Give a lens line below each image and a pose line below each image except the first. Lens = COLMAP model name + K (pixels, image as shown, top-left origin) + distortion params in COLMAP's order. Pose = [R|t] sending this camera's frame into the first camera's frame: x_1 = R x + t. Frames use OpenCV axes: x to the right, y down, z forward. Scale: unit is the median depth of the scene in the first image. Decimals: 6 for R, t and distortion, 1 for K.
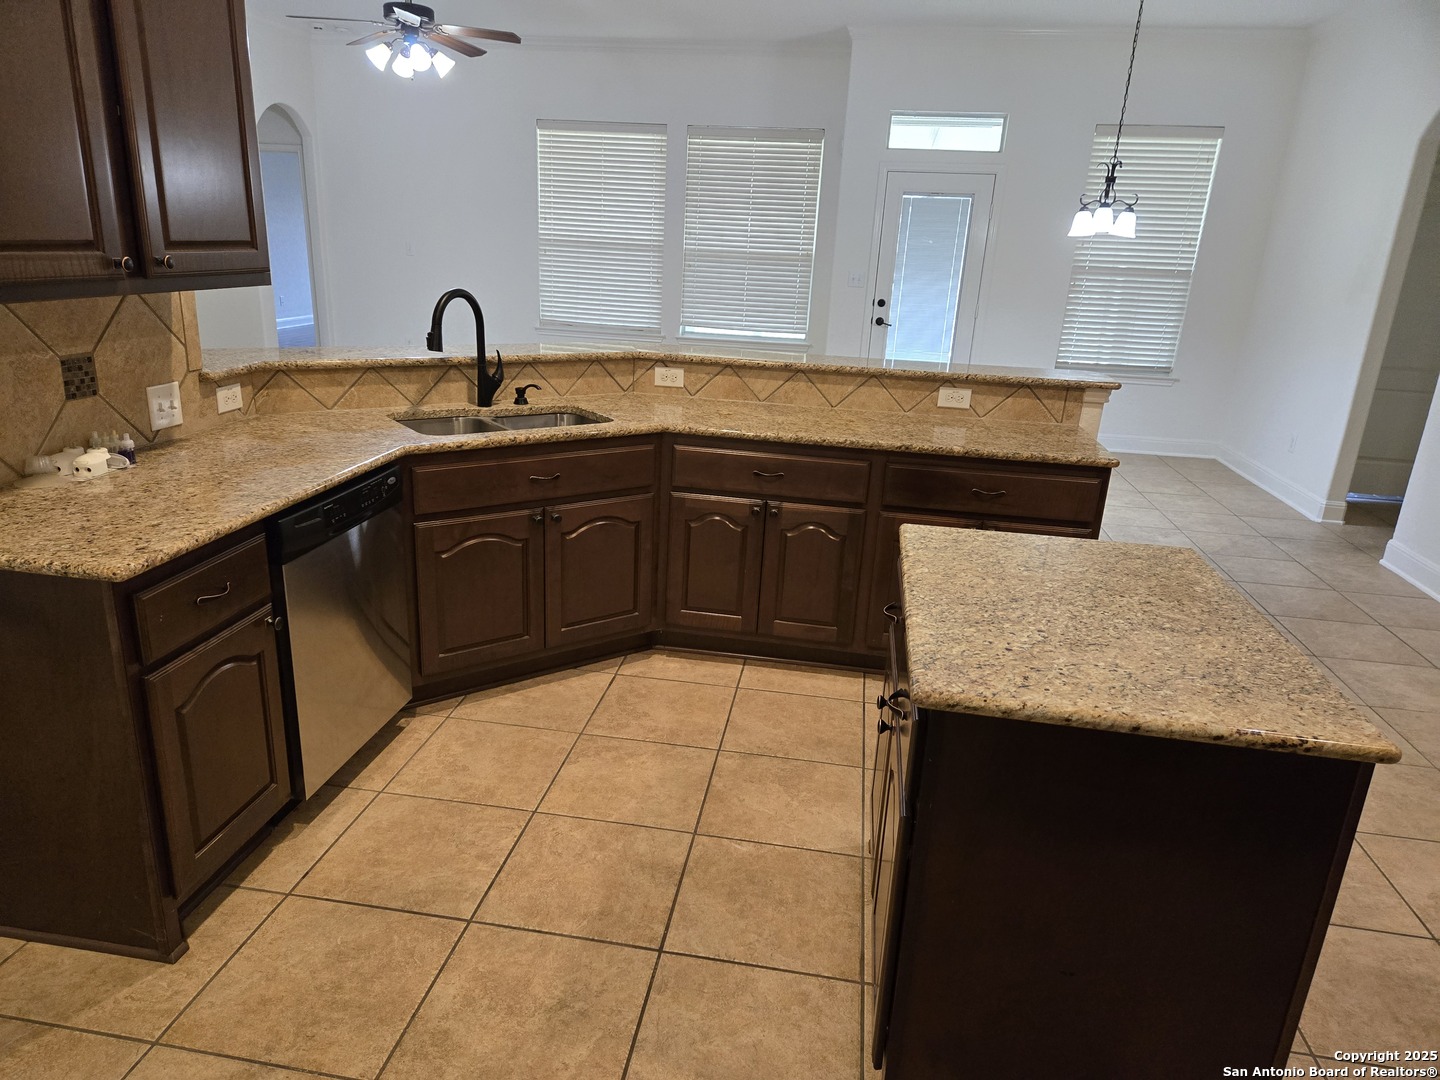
lens RADIAL K [[963.6, 0, 716.4], [0, 963.6, 542.9], [0, 0, 1]] dist [0.094858, -0.075208]
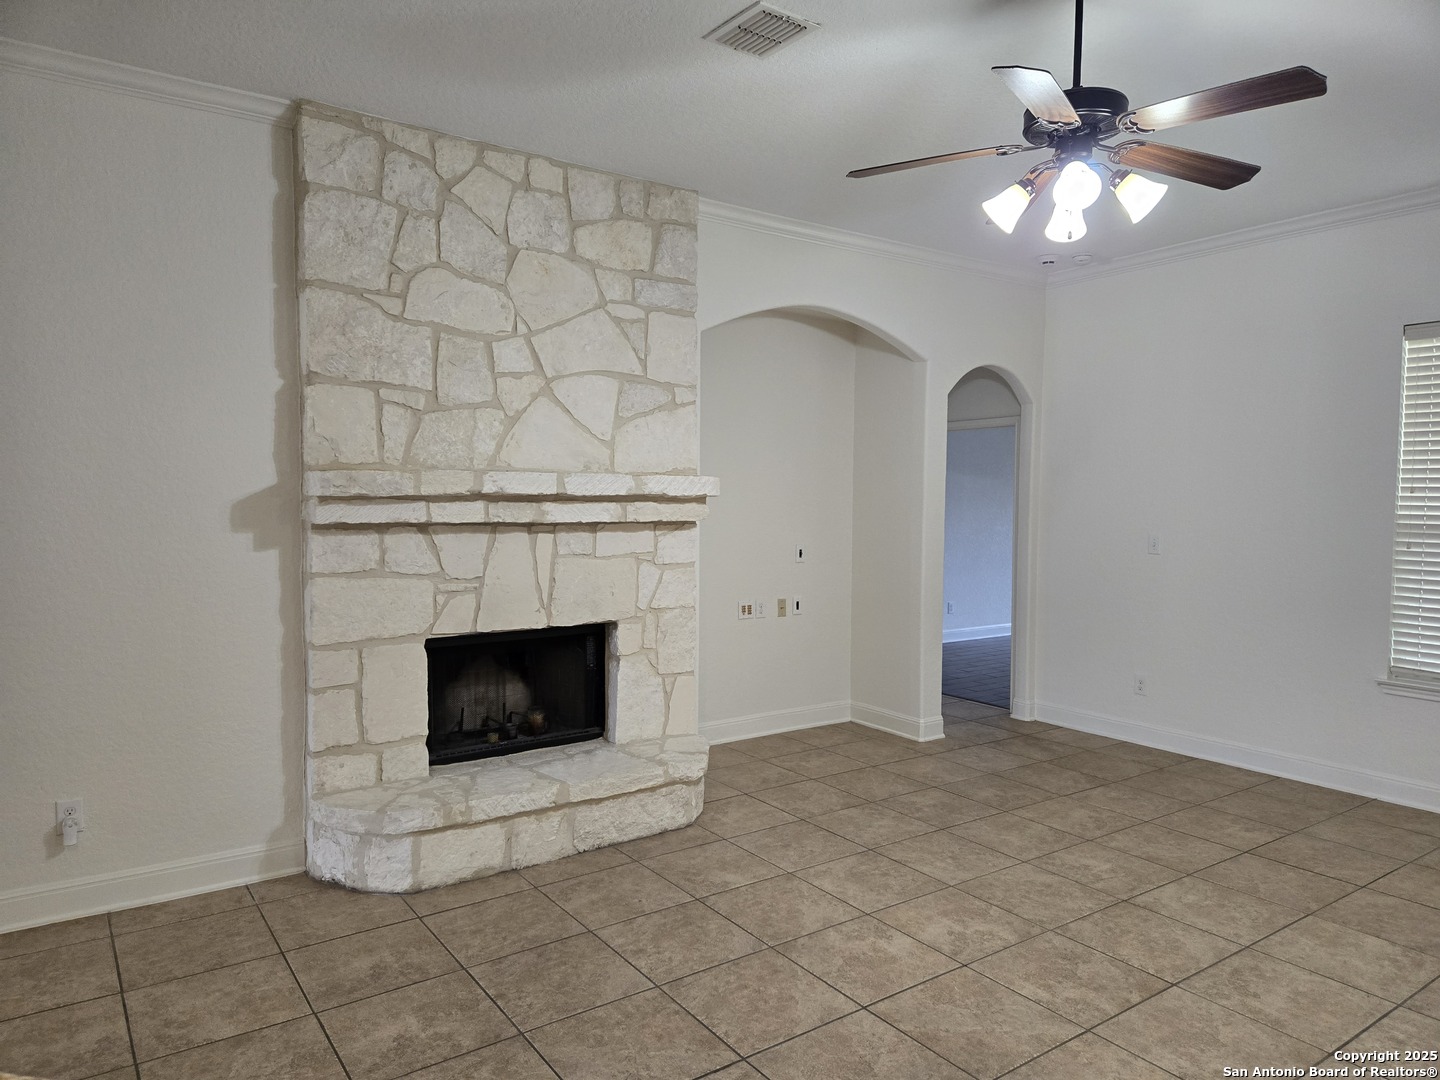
lens RADIAL K [[963.6, 0, 716.4], [0, 963.6, 542.9], [0, 0, 1]] dist [0.094858, -0.075208]
pose [[0.696287, -0.007965, -0.717719, -0.052581], [-0.194675, 0.960361, -0.199520, -0.127370], [0.690859, 0.278645, 0.667136, 0.399824]]
